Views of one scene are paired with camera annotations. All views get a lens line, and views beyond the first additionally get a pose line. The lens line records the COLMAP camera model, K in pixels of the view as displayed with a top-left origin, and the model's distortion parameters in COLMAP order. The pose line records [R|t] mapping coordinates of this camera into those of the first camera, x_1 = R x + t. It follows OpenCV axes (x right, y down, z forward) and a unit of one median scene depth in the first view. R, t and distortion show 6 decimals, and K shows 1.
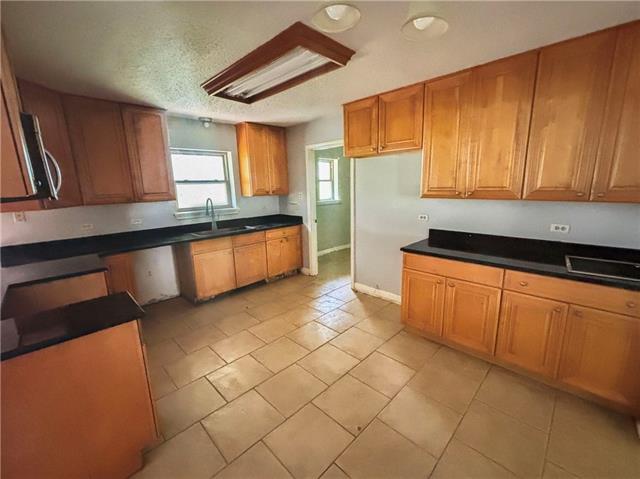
lens RADIAL K [[273.3, 0, 320.0], [0, 273.3, 239.5], [0, 0, 1]] dist [-0.000387, -0.000186]
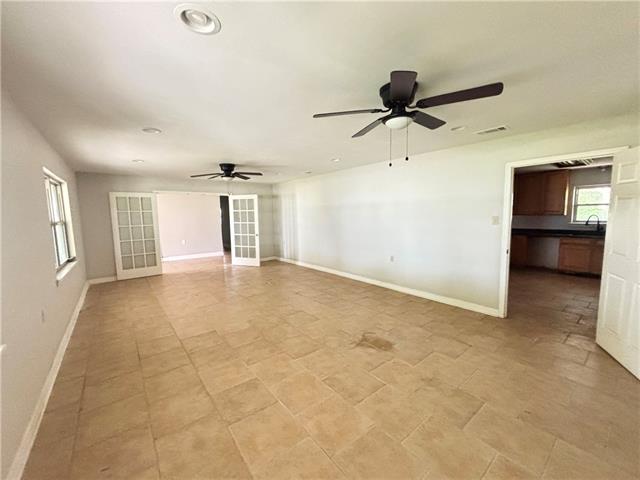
lens RADIAL K [[251.7, 0, 320.0], [0, 251.7, 240.0], [0, 0, 1]] dist [0.000237, 0.000142]
pose [[-0.120305, 0.129815, -0.984213, 1.189426], [-0.177550, 0.972615, 0.149989, 0.051669], [0.976731, 0.192792, -0.093962, -0.373958]]
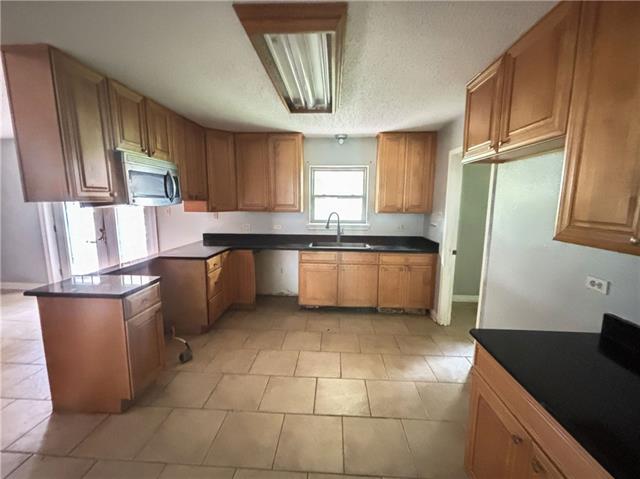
lens RADIAL K [[266.7, 0, 320.0], [0, 266.7, 239.5], [0, 0, 1]] dist [0.000864, -0.000052]
pose [[0.662179, 0.139185, -0.736306, 0.296814], [-0.176096, 0.983985, 0.027636, -0.065120], [0.728360, 0.111361, 0.676084, 0.280598]]
